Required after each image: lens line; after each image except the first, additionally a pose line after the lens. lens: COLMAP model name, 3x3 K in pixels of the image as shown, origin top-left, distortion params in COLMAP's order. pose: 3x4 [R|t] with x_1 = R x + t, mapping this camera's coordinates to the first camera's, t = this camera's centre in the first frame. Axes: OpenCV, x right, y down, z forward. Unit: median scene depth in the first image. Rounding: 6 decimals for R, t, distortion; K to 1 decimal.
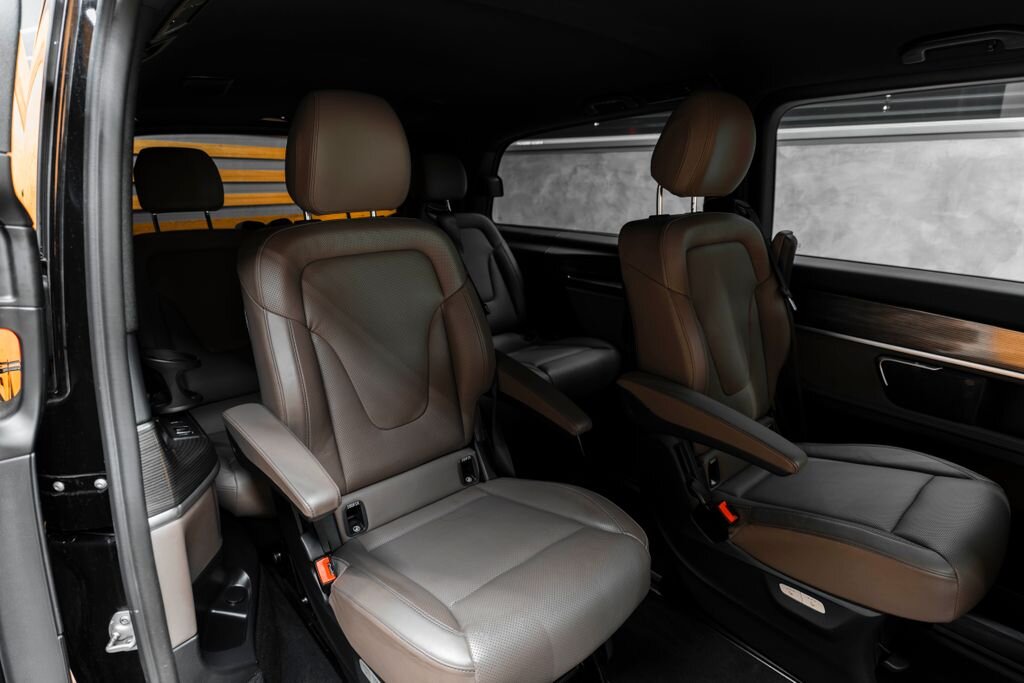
lens RADIAL K [[524.6, 0, 512.0], [0, 524.6, 341.5], [0, 0, 1]] dist [0.013946, 0.000421]
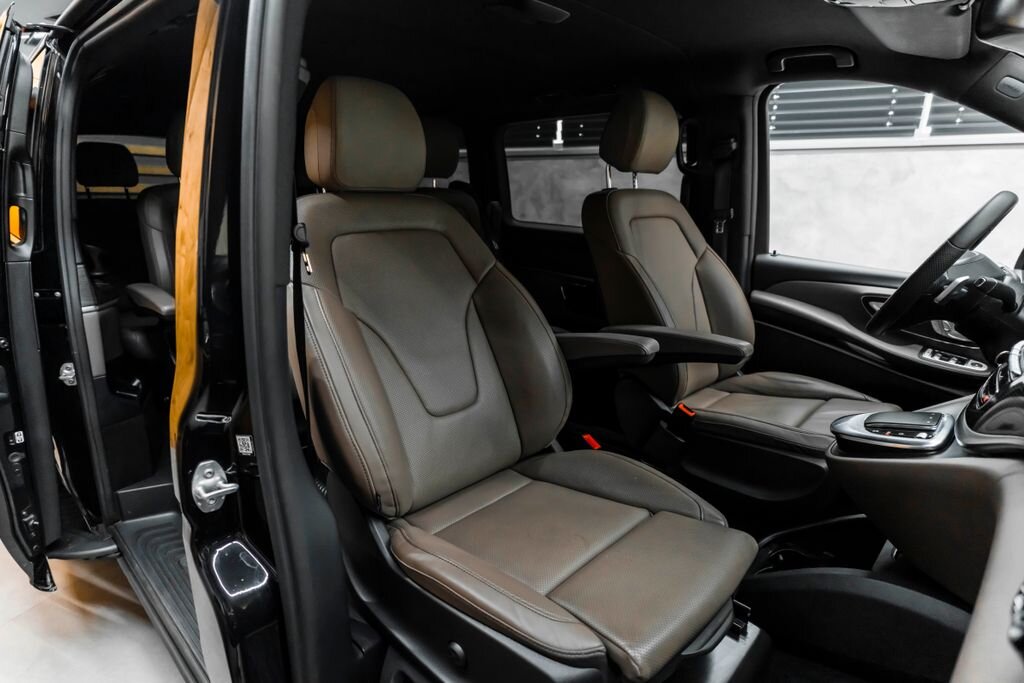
lens RADIAL K [[551.7, 0, 512.0], [0, 551.7, 341.5], [0, 0, 1]] dist [0.003117, 0.001882]
pose [[0.998729, -0.019187, 0.046598, 0.887800], [0.021581, 0.998443, -0.051442, 0.596382], [-0.045539, 0.052382, 0.997588, -1.225427]]
